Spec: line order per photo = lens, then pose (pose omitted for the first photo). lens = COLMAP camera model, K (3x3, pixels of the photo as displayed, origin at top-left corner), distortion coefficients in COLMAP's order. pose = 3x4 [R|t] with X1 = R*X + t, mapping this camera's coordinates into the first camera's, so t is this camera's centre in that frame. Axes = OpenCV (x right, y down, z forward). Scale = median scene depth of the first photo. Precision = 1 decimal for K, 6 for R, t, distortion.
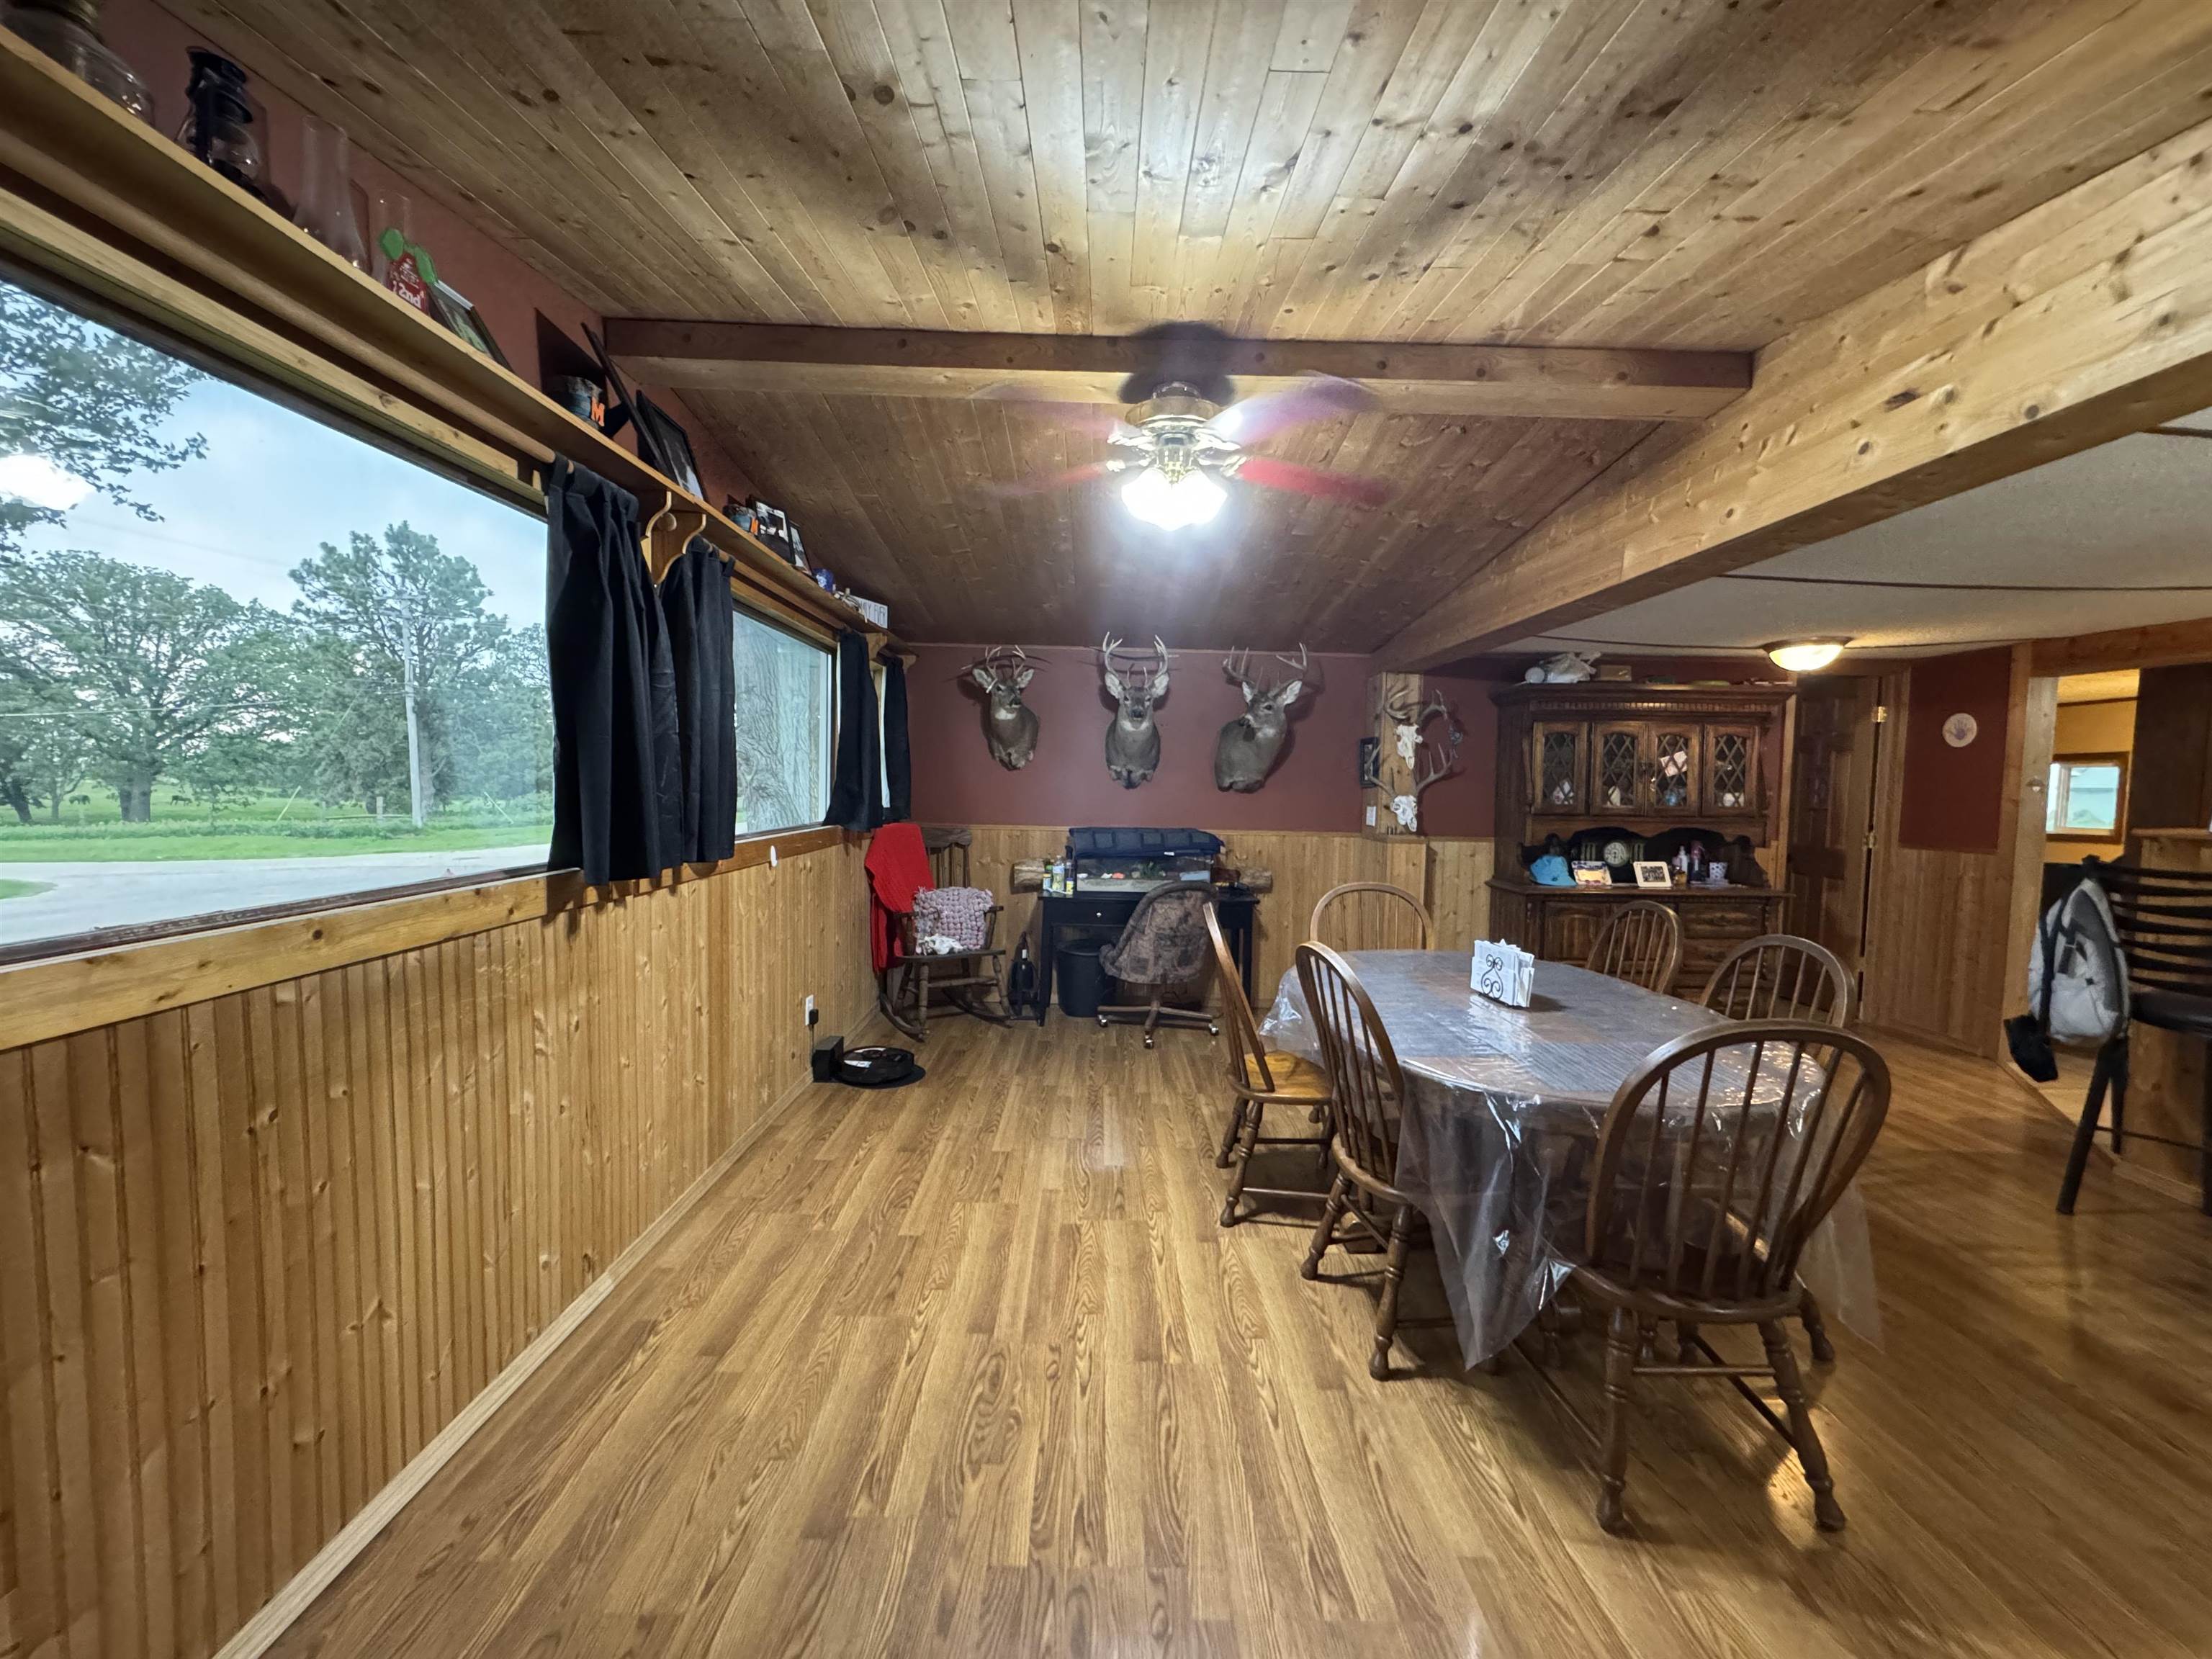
lens RADIAL K [[875.5, 0, 1109.8], [0, 875.5, 833.7], [0, 0, 1]] dist [-0.001740, 0.000532]
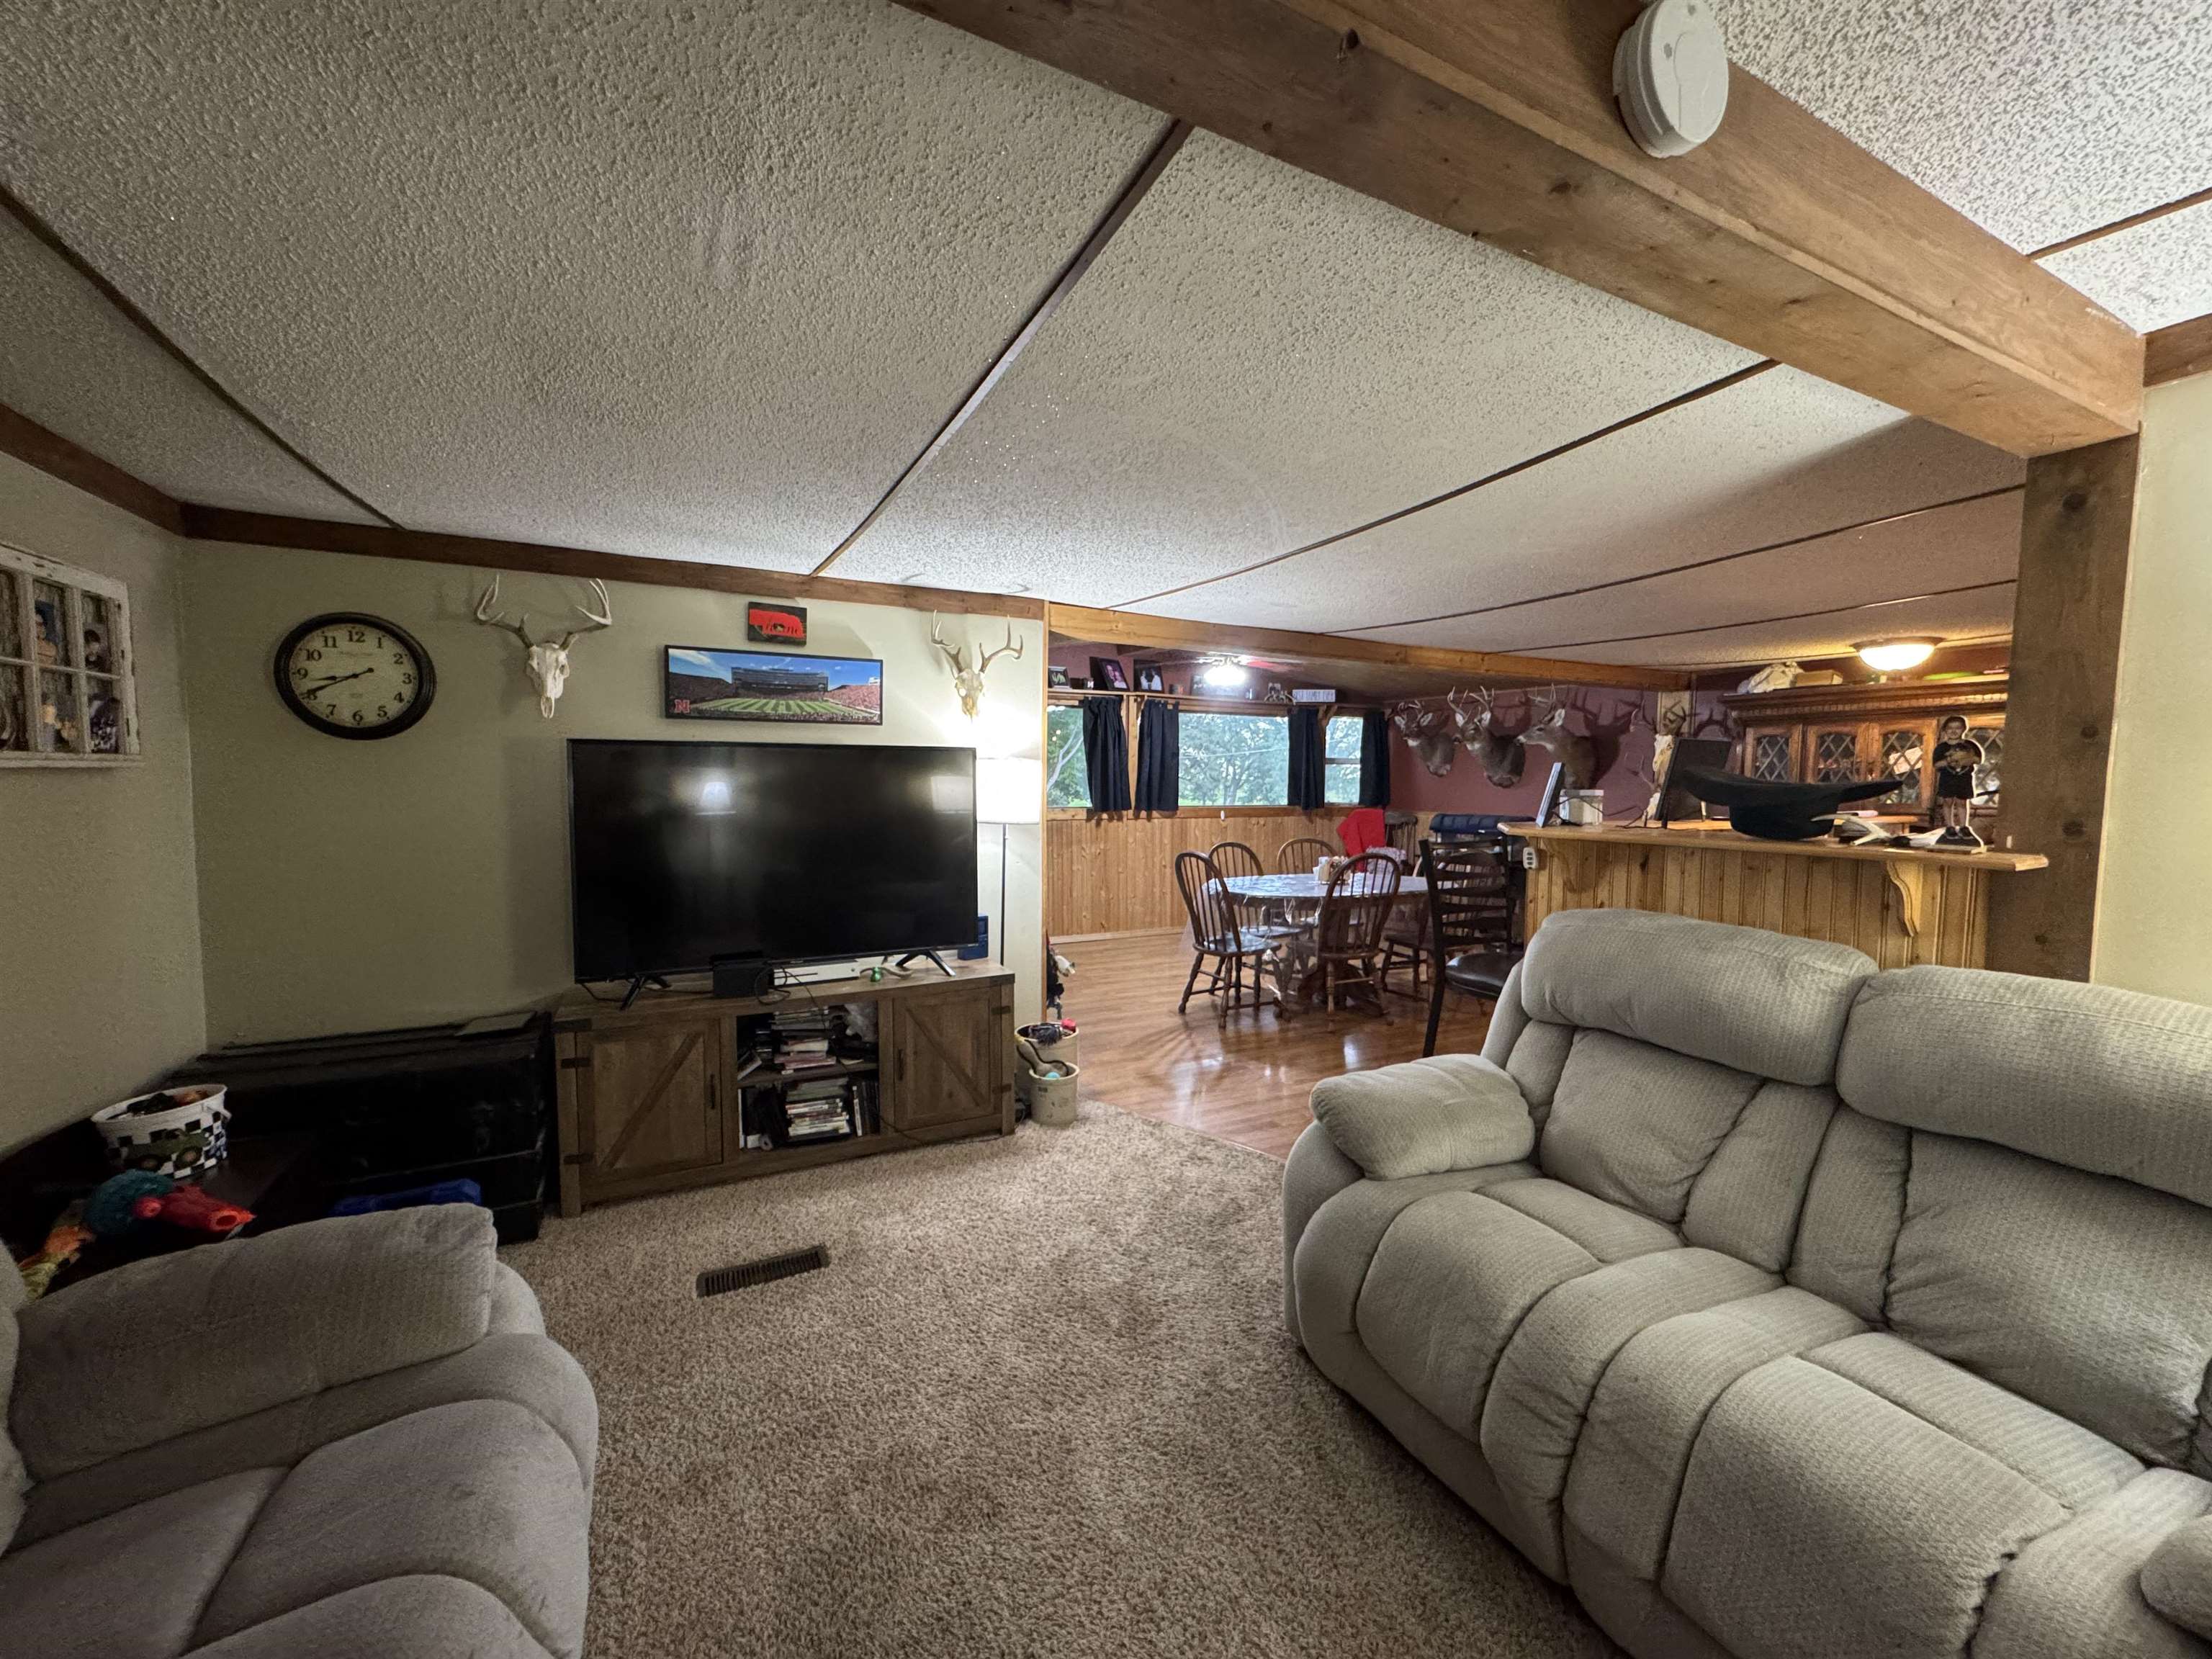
lens RADIAL K [[875.5, 0, 1105.5], [0, 875.5, 825.4], [0, 0, 1]] dist [-0.001740, 0.000532]
pose [[0.448391, 0.035660, -0.893126, 2.365252], [-0.052832, 0.998514, 0.013344, 0.057875], [0.892275, 0.041202, 0.449609, -0.514979]]
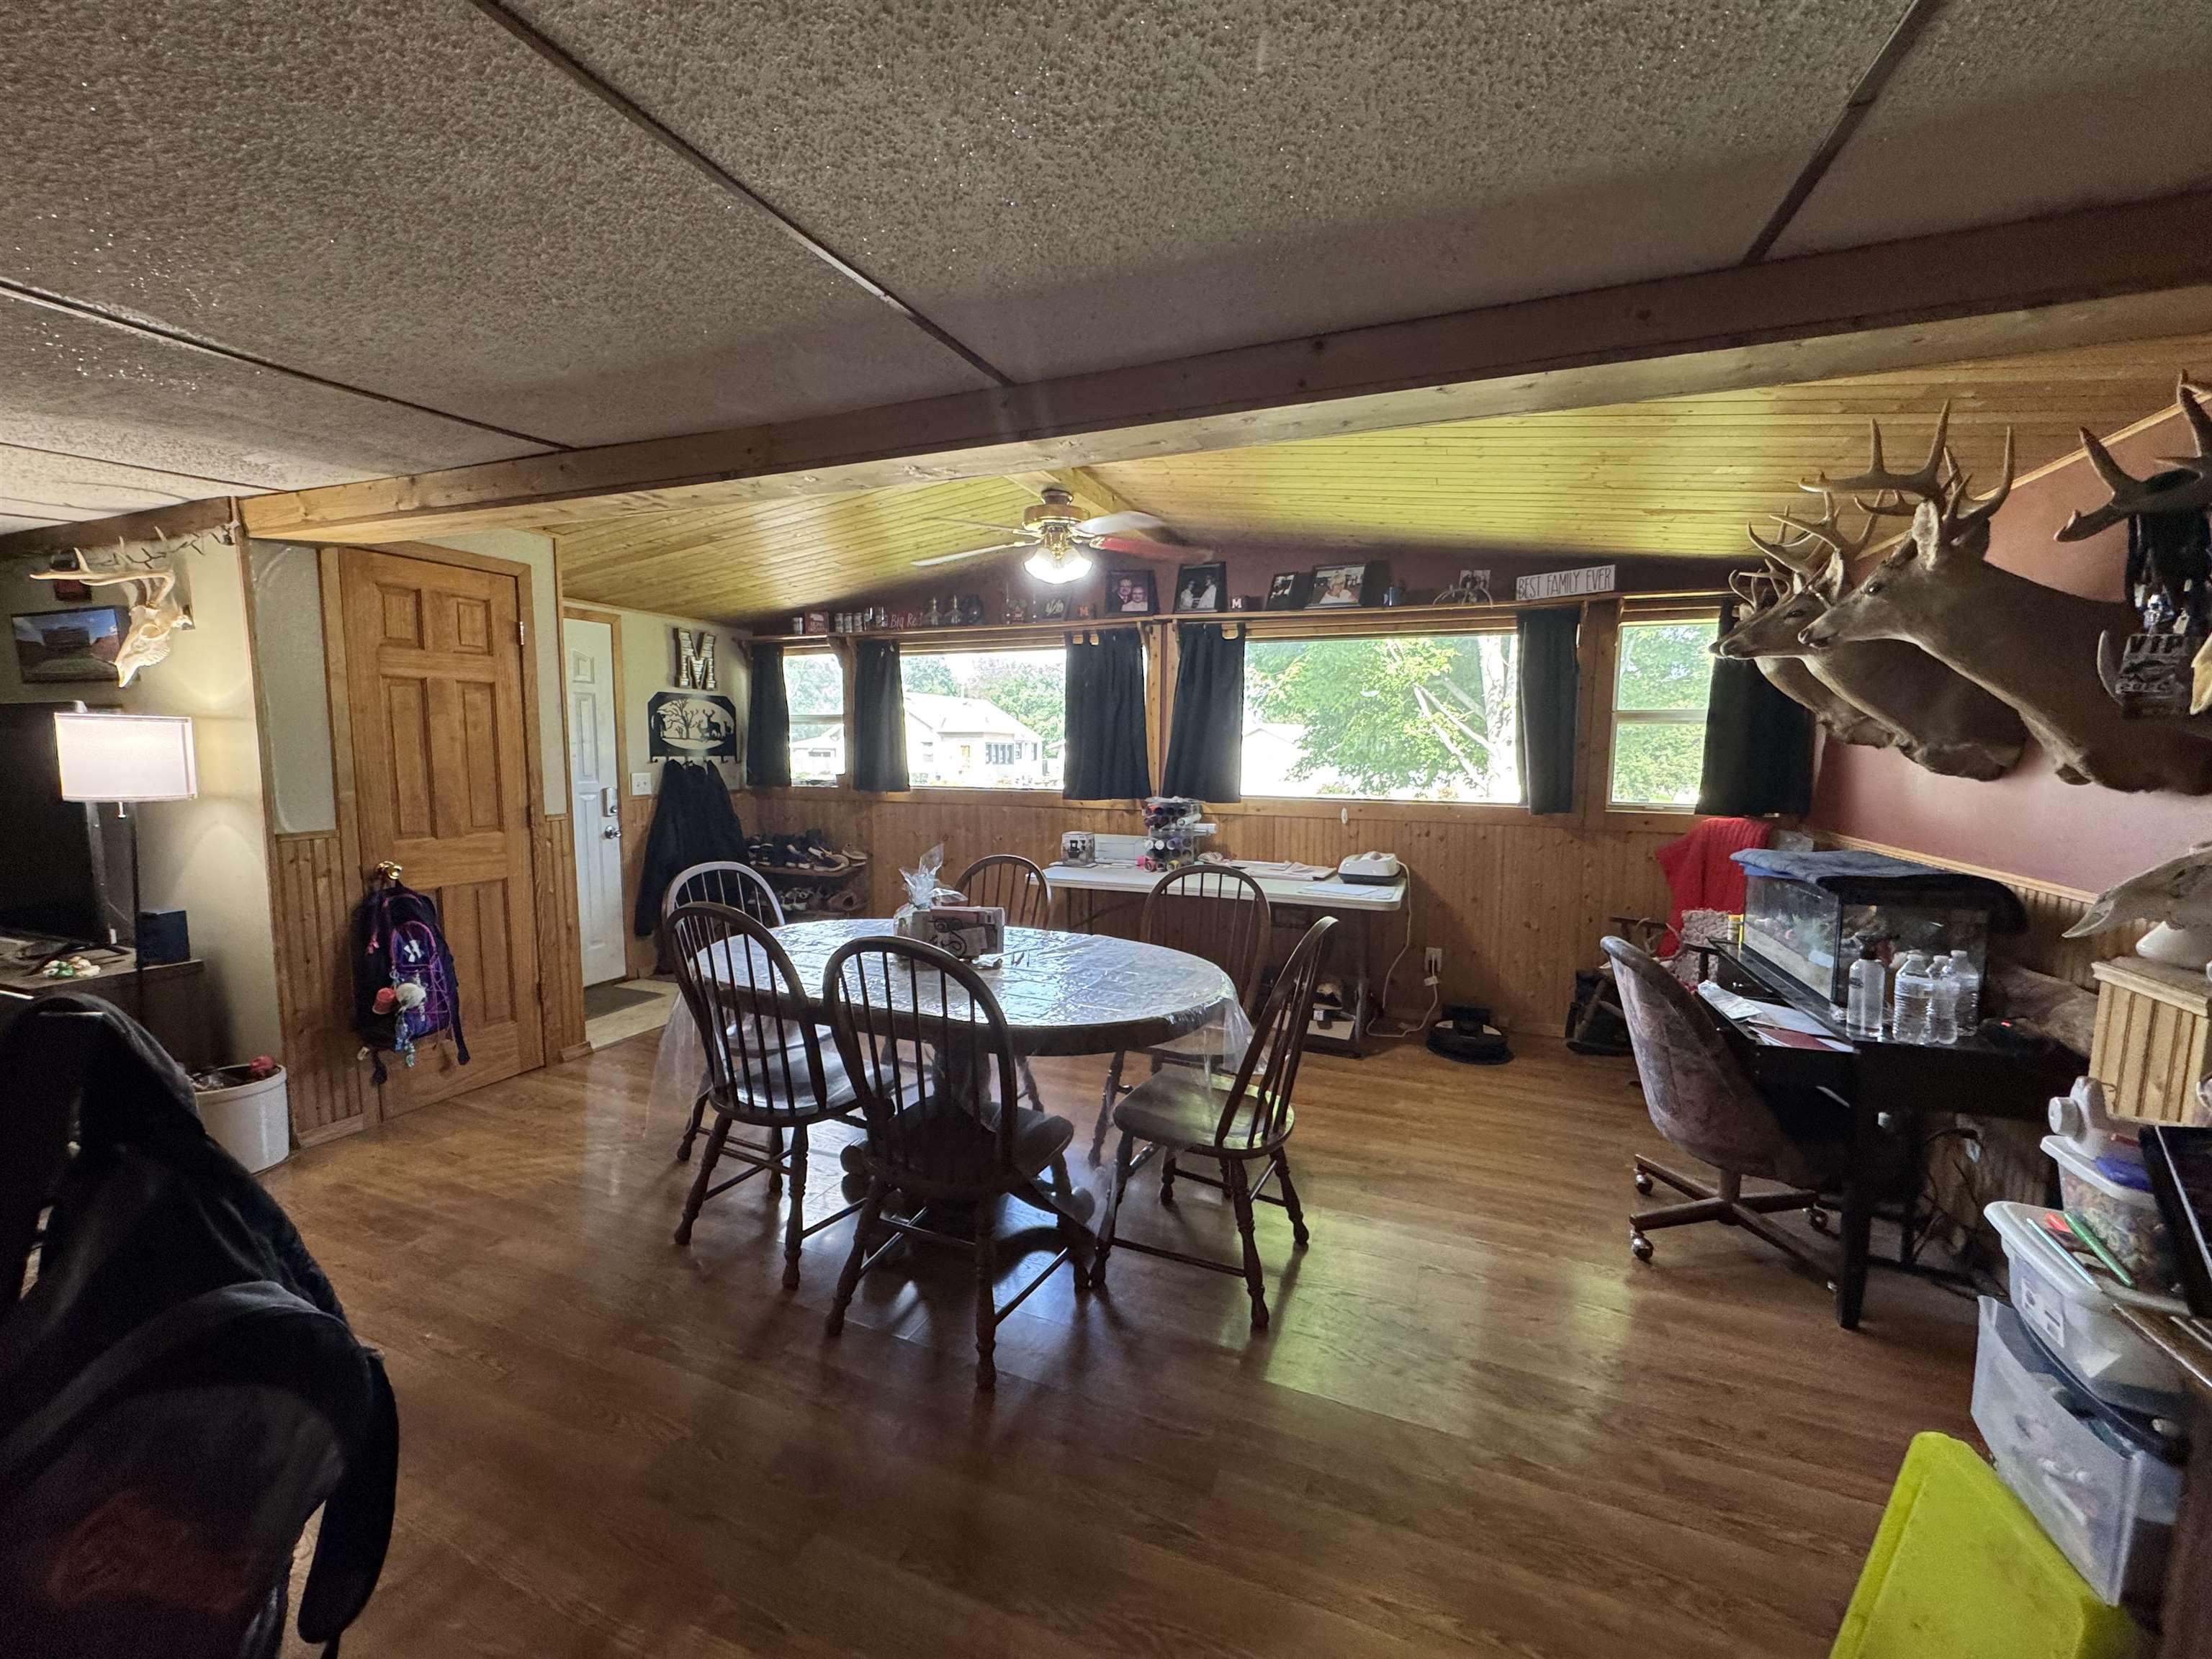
lens RADIAL K [[875.5, 0, 1104.5], [0, 875.5, 826.8], [0, 0, 1]] dist [-0.001740, 0.000532]
pose [[-0.386719, 0.076745, -0.918999, 1.518113], [-0.071415, 0.991046, 0.112814, -0.124012], [0.919428, 0.109258, -0.377776, 1.754910]]
